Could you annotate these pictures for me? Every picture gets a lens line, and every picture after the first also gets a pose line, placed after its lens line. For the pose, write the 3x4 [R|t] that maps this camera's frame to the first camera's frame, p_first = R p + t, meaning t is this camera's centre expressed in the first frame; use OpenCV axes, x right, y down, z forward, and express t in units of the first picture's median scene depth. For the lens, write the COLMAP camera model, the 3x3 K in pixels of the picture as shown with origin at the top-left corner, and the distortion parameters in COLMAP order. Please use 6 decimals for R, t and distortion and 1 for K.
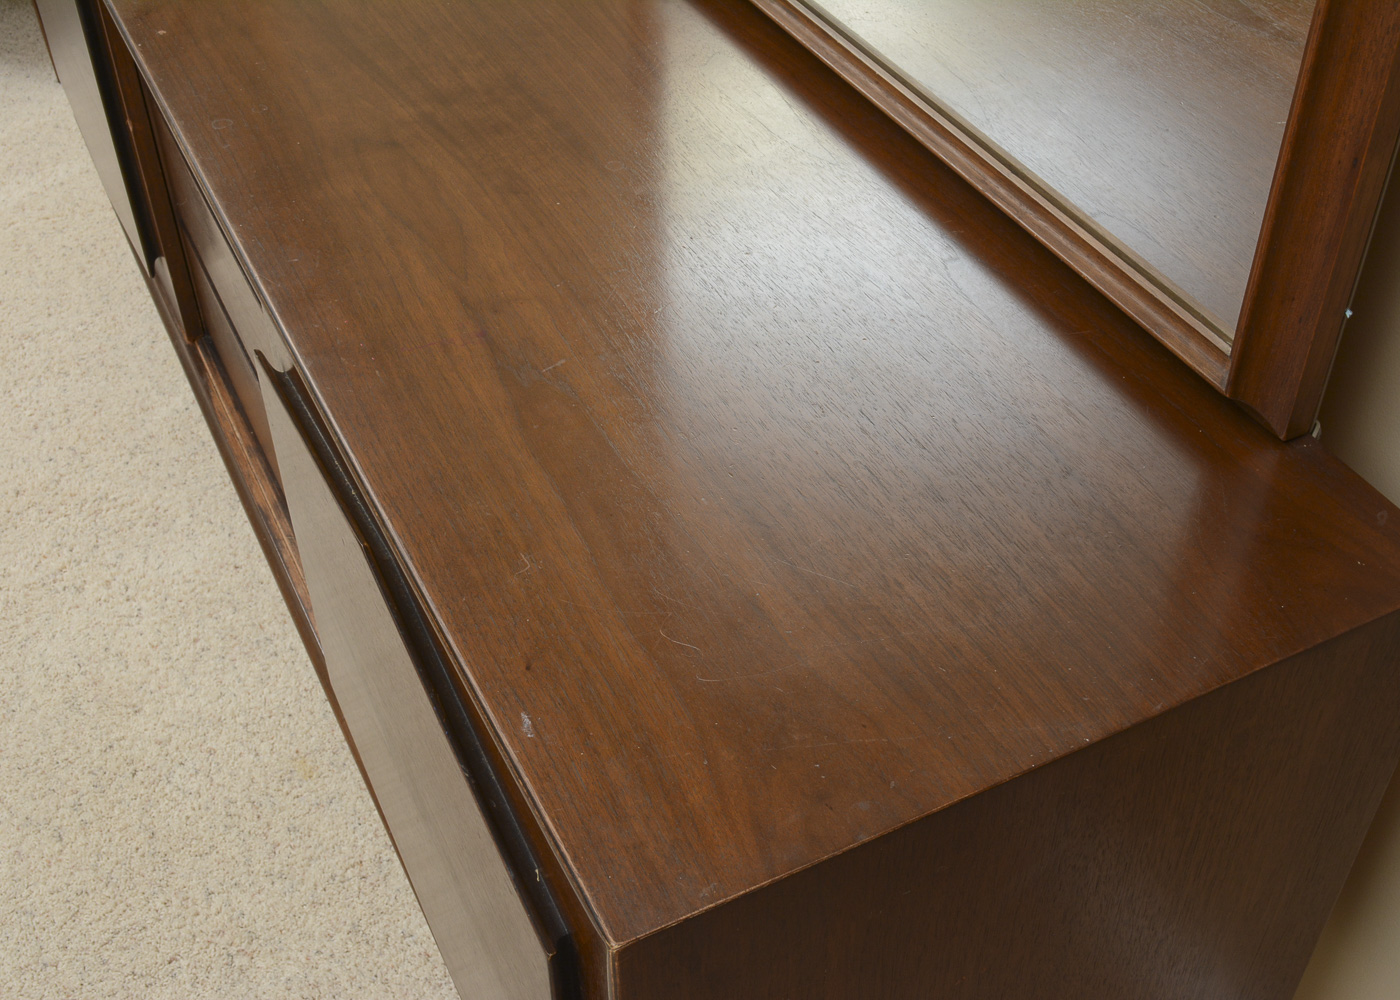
lens RADIAL K [[1583.7, 0, 695.0], [0, 1583.7, 498.2], [0, 0, 1]] dist [-0.057750, 0.000000]
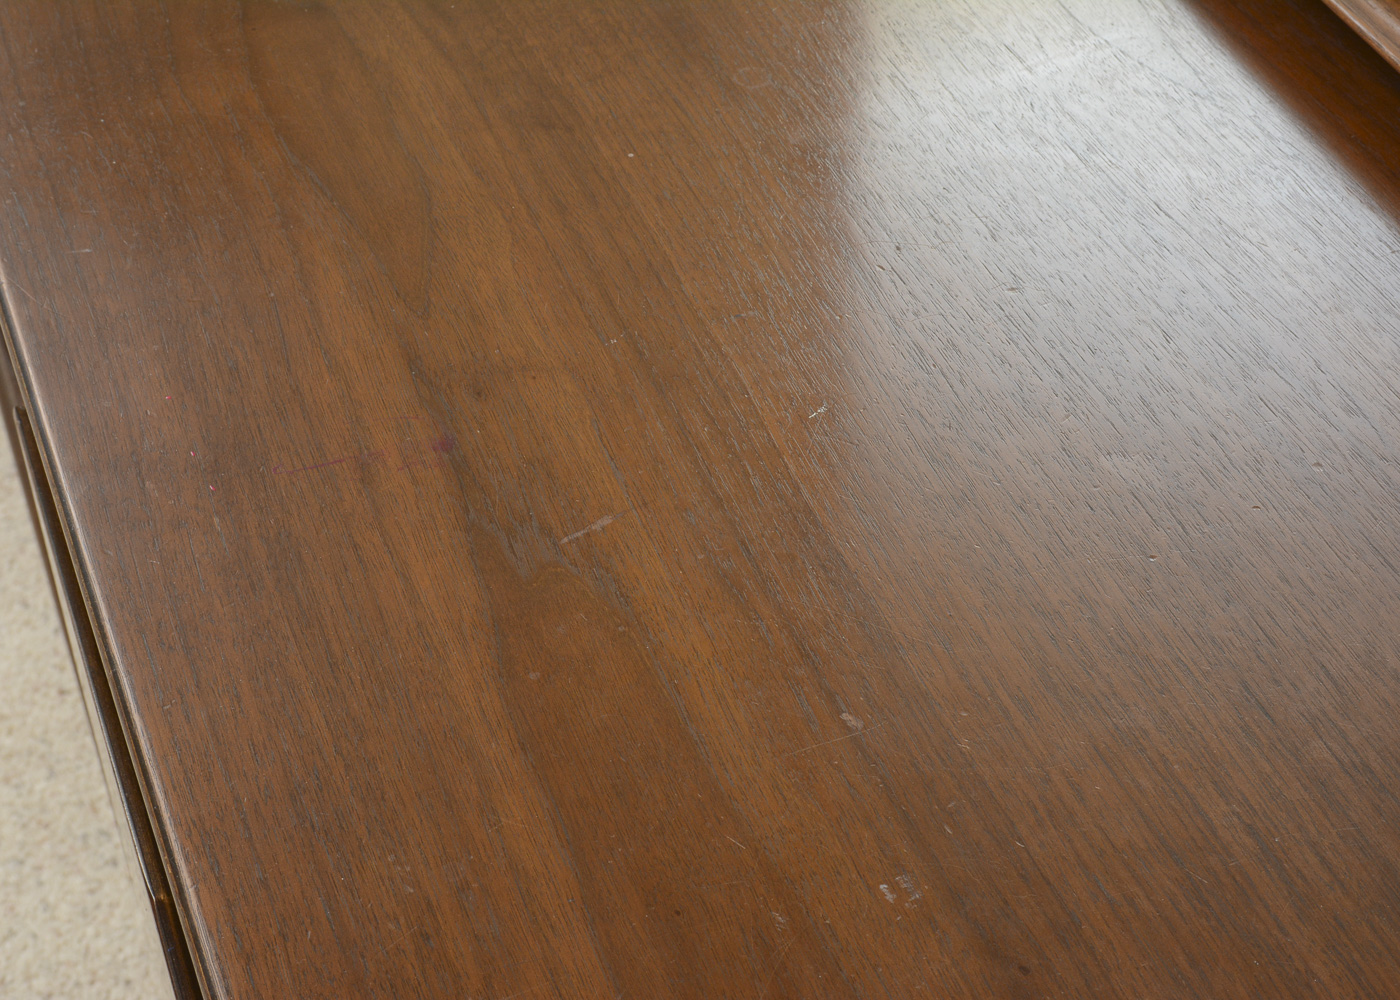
lens RADIAL K [[2487.2, 0, 703.9], [0, 2487.2, 499.7], [0, 0, 1]] dist [0.000982, 0.000000]
pose [[0.995260, 0.062019, -0.074911, 0.000308], [-0.061103, 0.998027, 0.014453, -0.103481], [0.075660, -0.009807, 0.997085, 0.259797]]
